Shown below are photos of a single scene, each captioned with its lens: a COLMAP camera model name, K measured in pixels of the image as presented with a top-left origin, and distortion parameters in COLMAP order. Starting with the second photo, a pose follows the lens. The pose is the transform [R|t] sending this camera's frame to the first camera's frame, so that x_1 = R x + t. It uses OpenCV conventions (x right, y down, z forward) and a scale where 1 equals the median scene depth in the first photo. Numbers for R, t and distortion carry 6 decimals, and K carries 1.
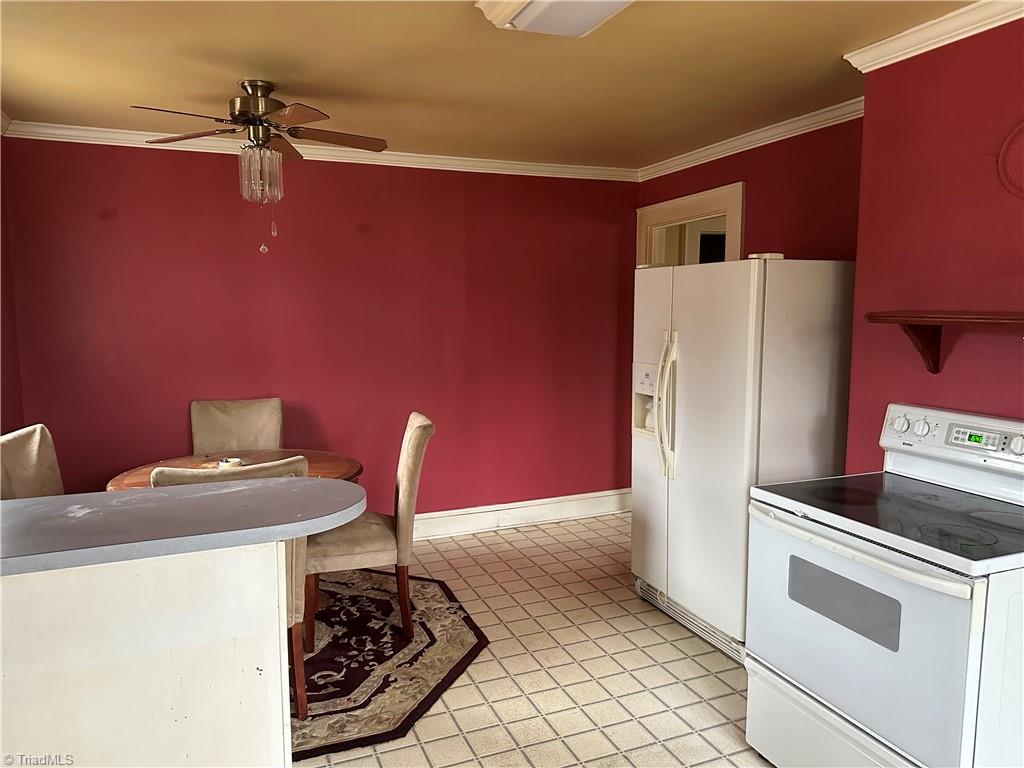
lens RADIAL K [[720.3, 0, 512.0], [0, 720.3, 384.0], [0, 0, 1]] dist [-0.002230, -0.001644]
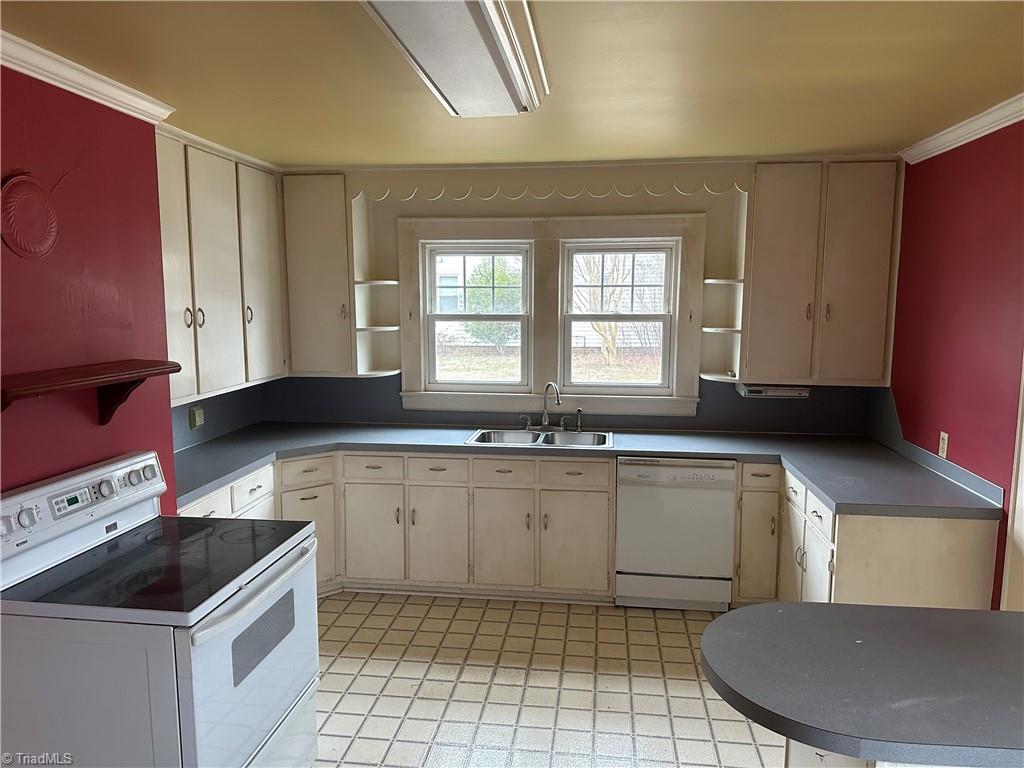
lens RADIAL K [[720.3, 0, 512.0], [0, 720.3, 384.0], [0, 0, 1]] dist [-0.002230, -0.001644]
pose [[-0.868746, -0.057744, 0.491880, -0.508265], [0.053362, 0.976484, 0.208882, -0.367763], [-0.492374, 0.207713, -0.845235, 2.180340]]
